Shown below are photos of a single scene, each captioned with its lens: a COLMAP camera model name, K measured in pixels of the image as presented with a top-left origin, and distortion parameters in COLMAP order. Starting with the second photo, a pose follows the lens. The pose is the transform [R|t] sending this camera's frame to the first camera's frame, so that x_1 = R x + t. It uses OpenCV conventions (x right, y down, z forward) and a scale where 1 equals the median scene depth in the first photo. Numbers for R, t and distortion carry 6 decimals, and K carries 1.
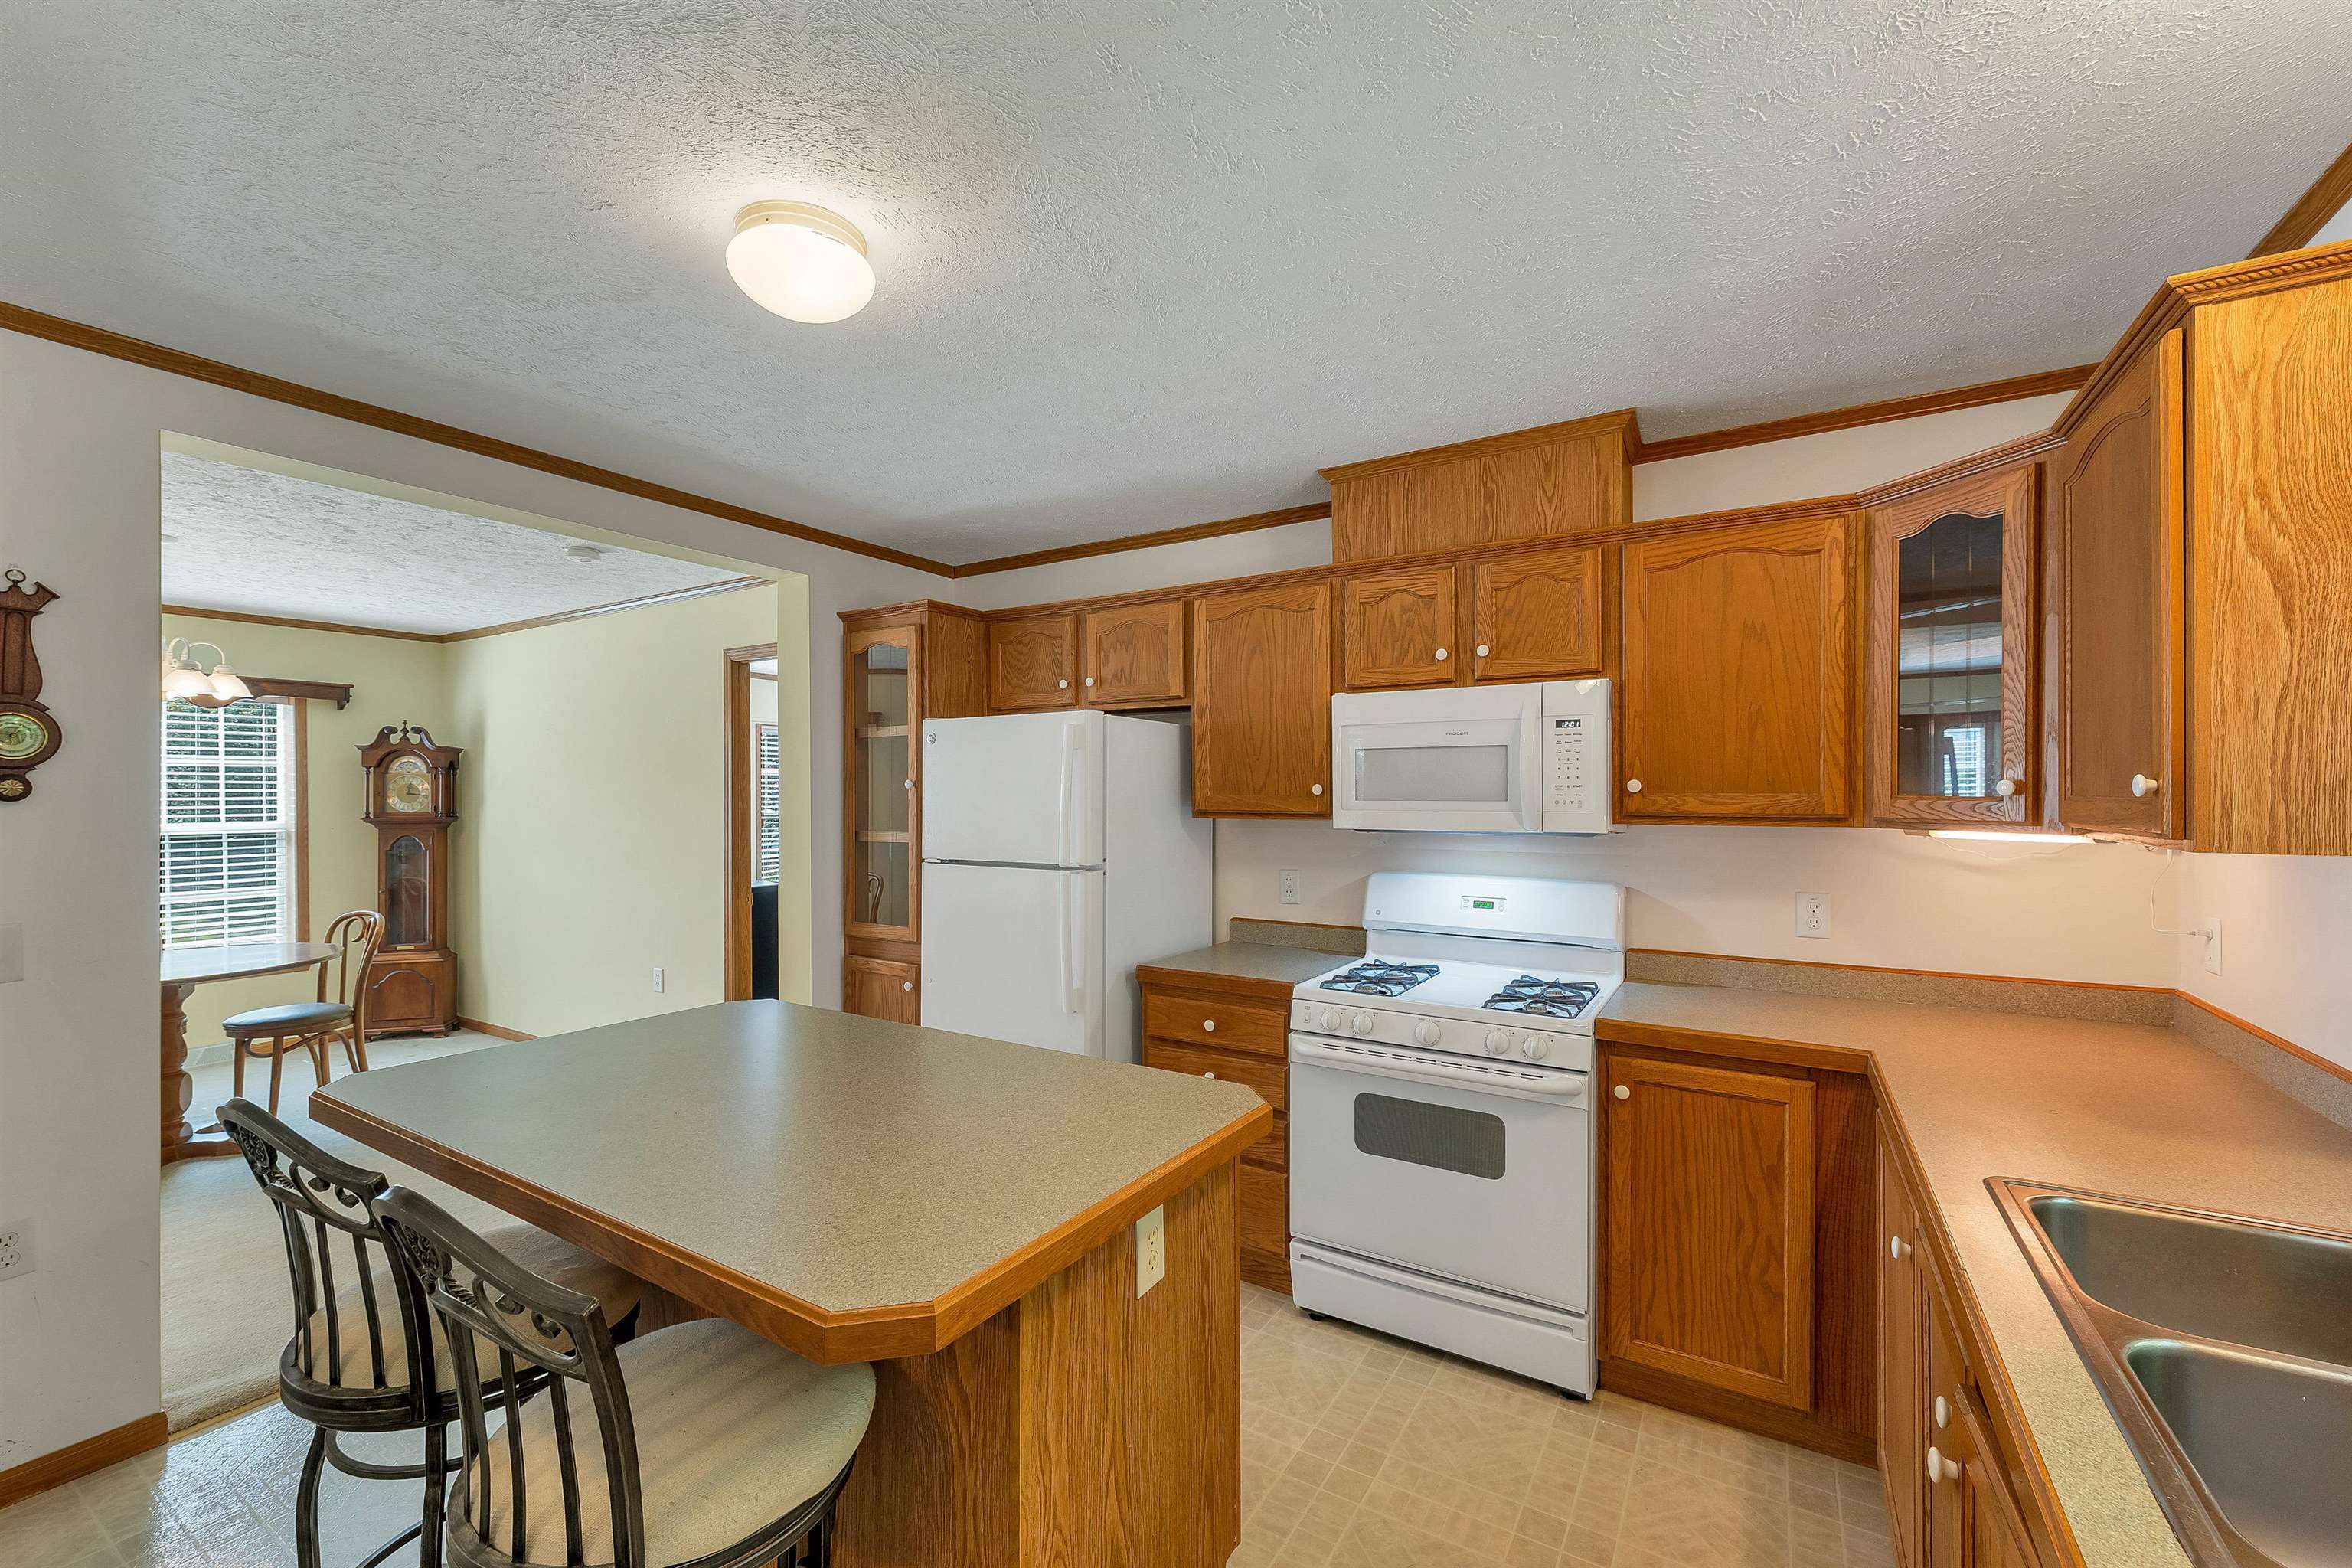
lens RADIAL K [[979.0, 0, 1182.1], [0, 979.0, 792.5], [0, 0, 1]] dist [0.004775, -0.000877]
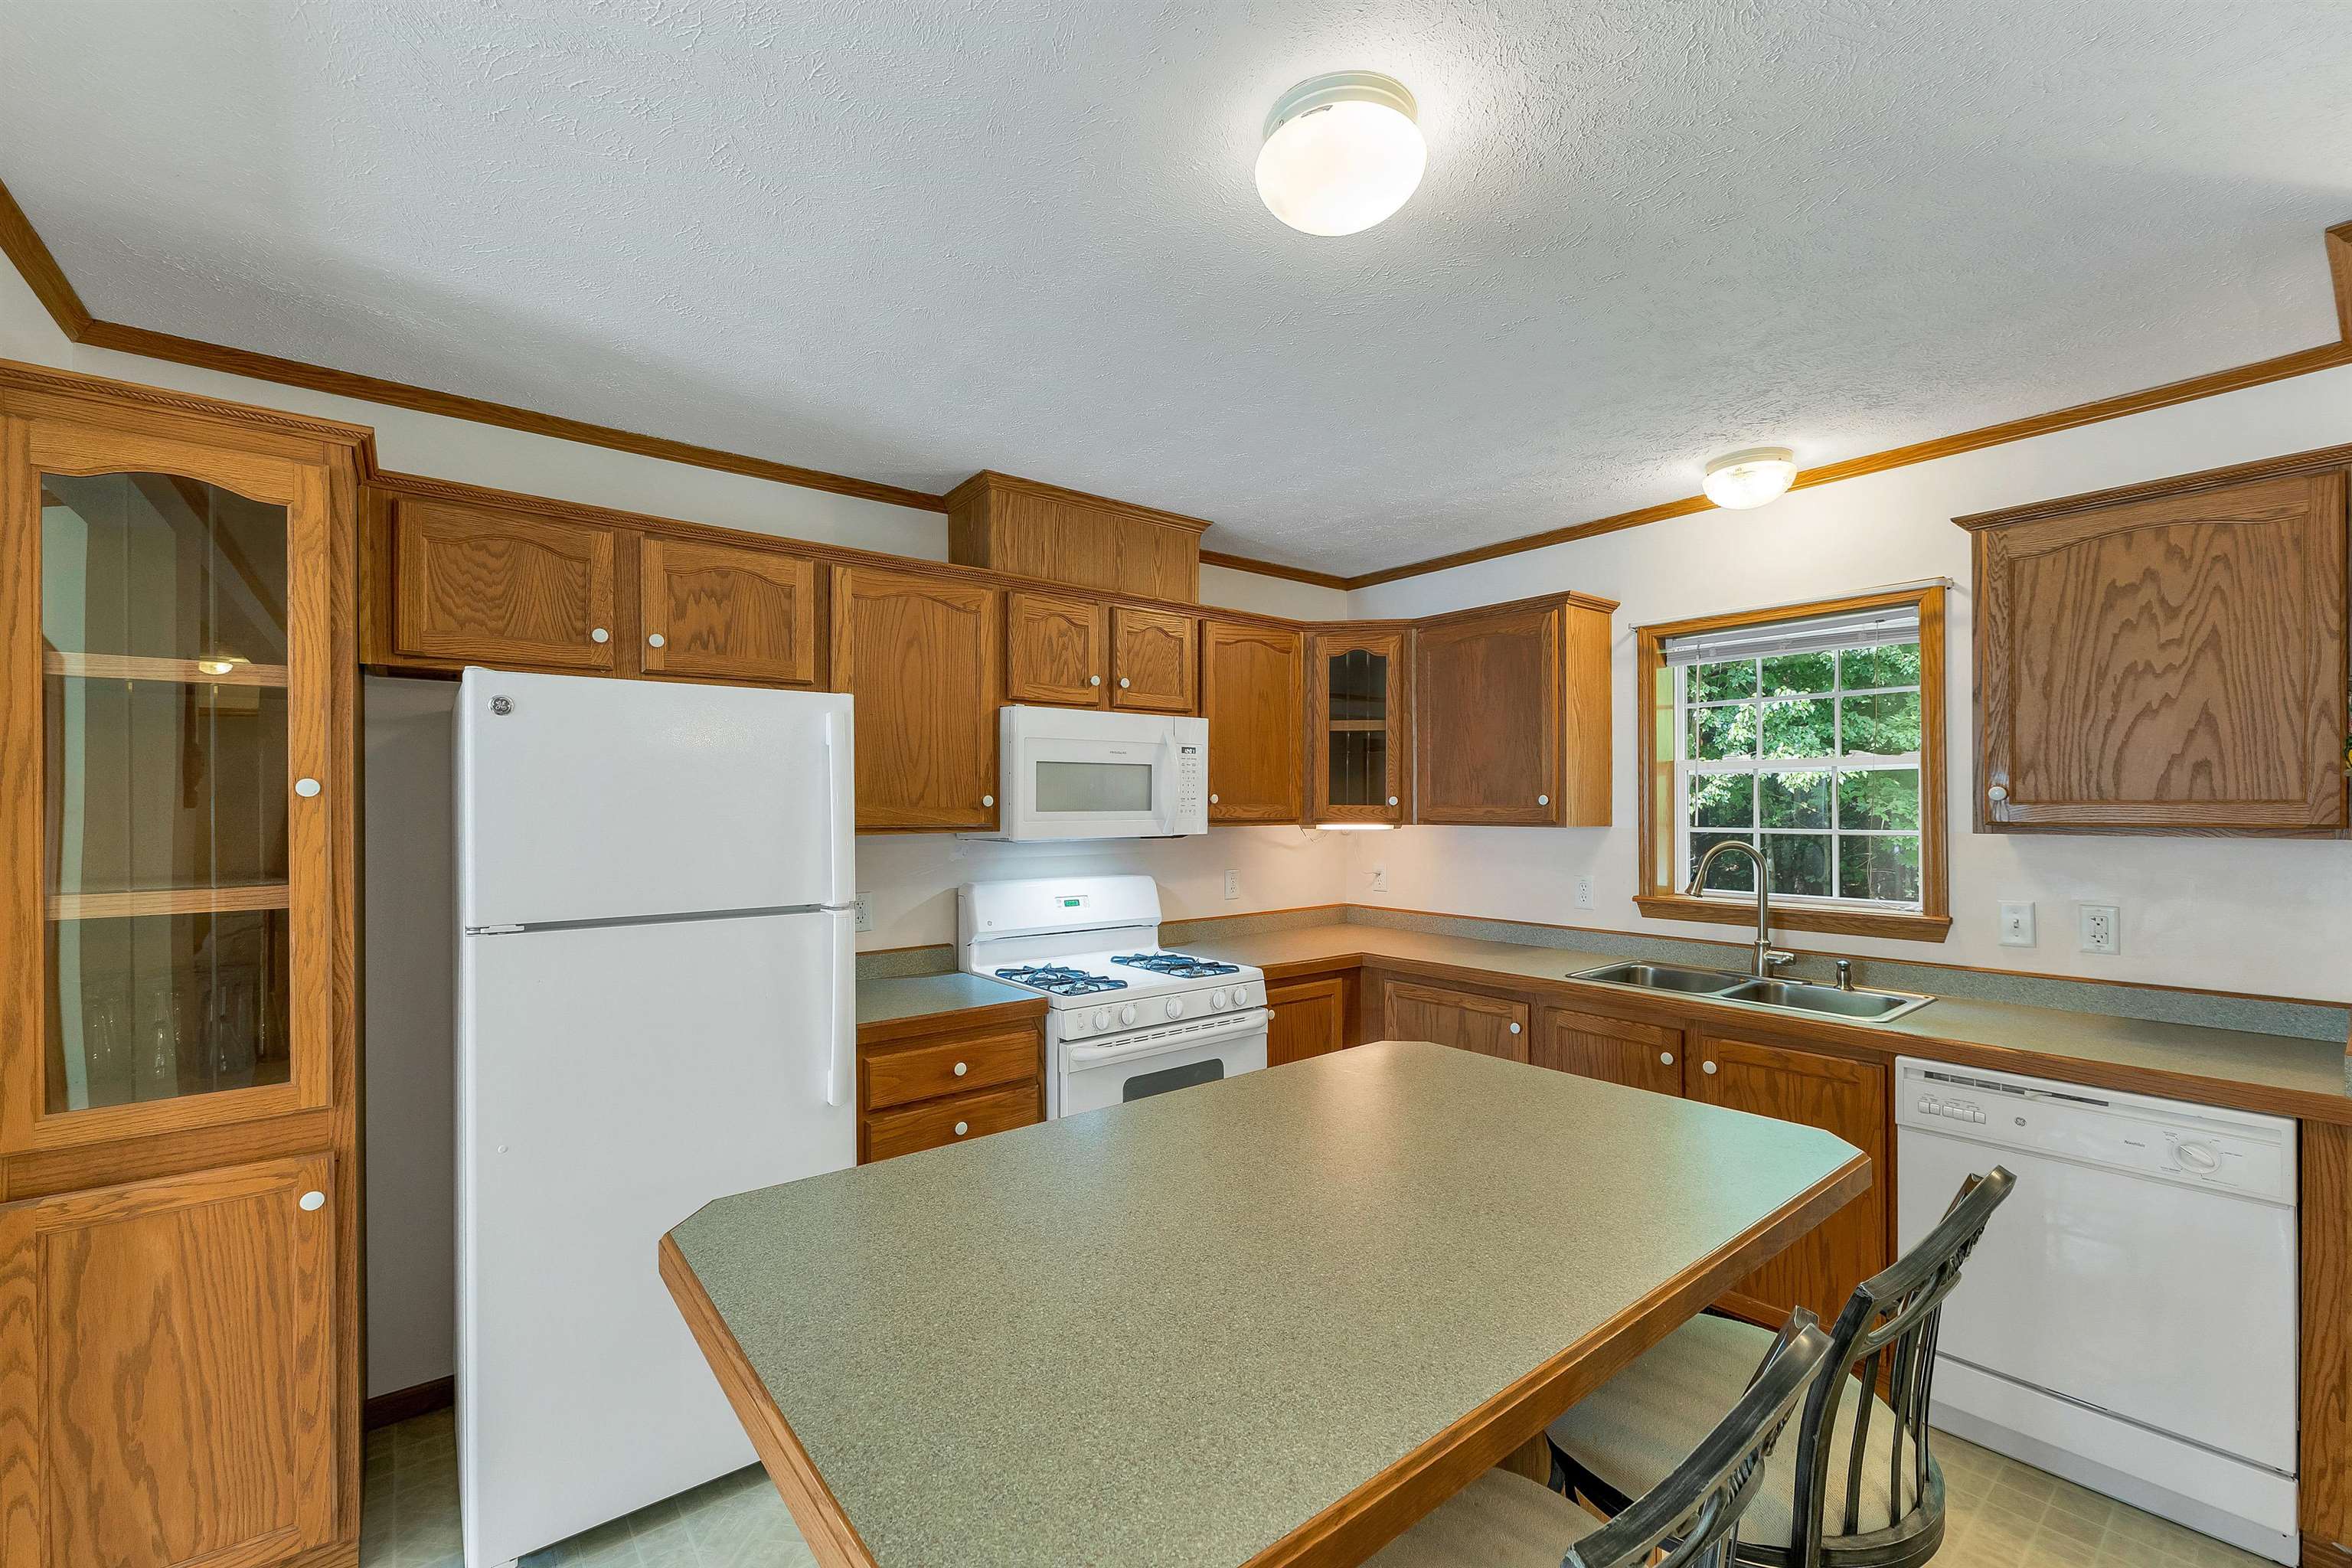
lens RADIAL K [[983.7, 0, 1171.1], [0, 983.7, 801.8], [0, 0, 1]] dist [-0.001736, 0.000638]
pose [[0.319264, 0.001694, 0.947664, -0.735598], [0.001776, 0.999996, -0.002386, 0.000618], [-0.947664, 0.002445, 0.319260, 0.530023]]
